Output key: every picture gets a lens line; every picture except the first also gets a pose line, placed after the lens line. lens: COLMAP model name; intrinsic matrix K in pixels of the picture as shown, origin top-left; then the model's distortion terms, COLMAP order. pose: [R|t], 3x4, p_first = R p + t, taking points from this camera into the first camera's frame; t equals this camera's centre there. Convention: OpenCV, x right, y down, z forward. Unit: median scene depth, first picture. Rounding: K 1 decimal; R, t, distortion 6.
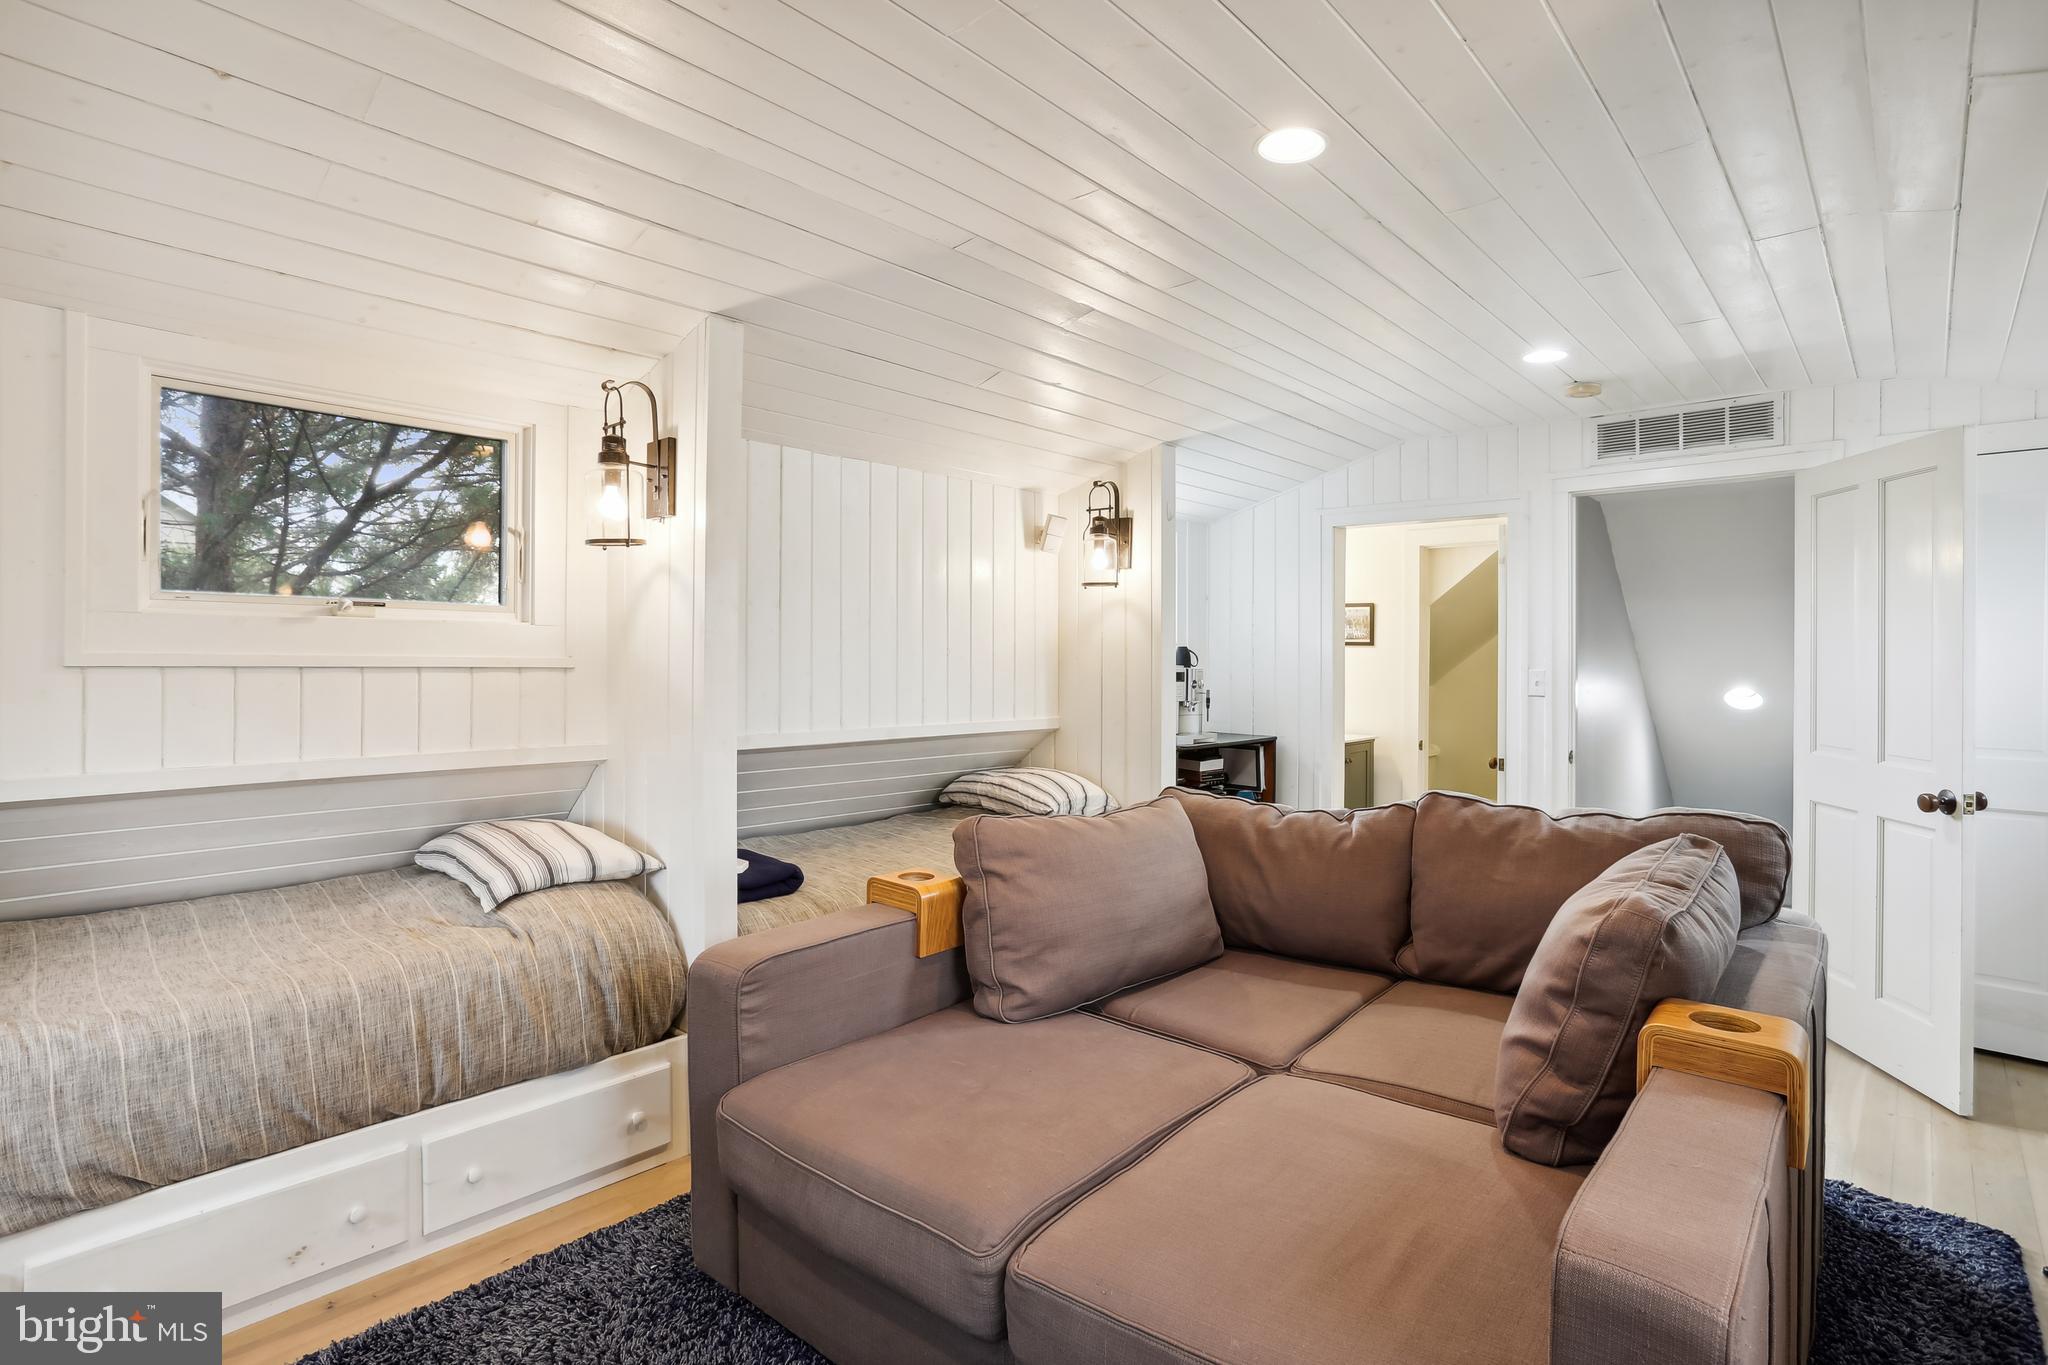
lens RADIAL K [[1016.5, 0, 1009.5], [0, 1016.5, 667.6], [0, 0, 1]] dist [-0.034204, 0.007864]
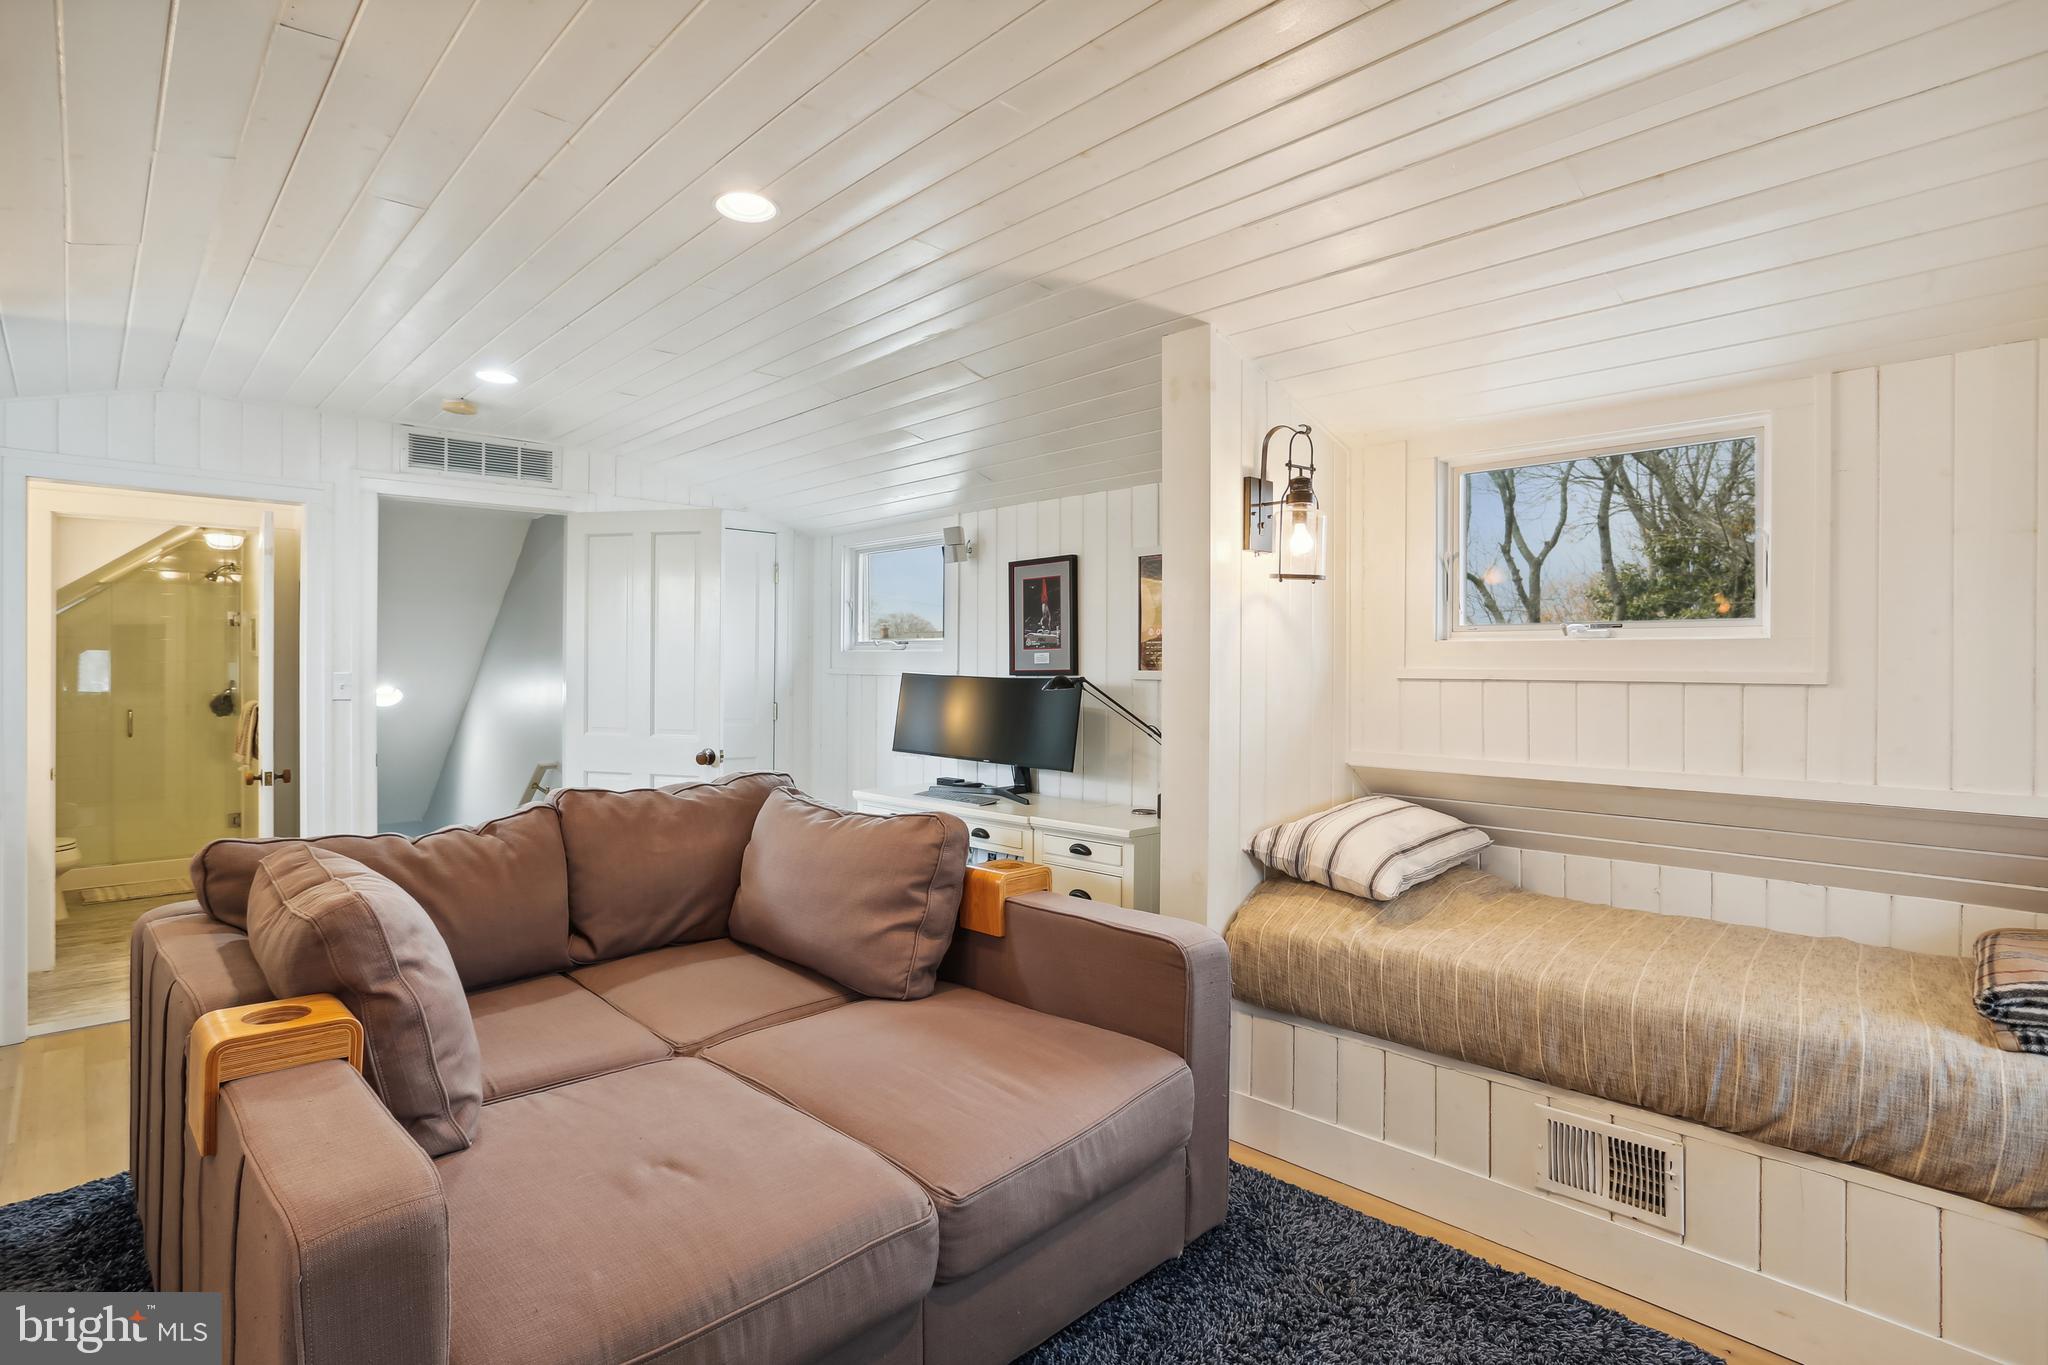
lens RADIAL K [[1016.5, 0, 1008.8], [0, 1016.5, 689.3], [0, 0, 1]] dist [-0.034204, 0.007864]
pose [[0.090847, -0.026578, 0.995510, -0.542626], [0.006510, 0.999638, 0.026094, -0.004079], [-0.995844, 0.004110, 0.090987, 0.415790]]
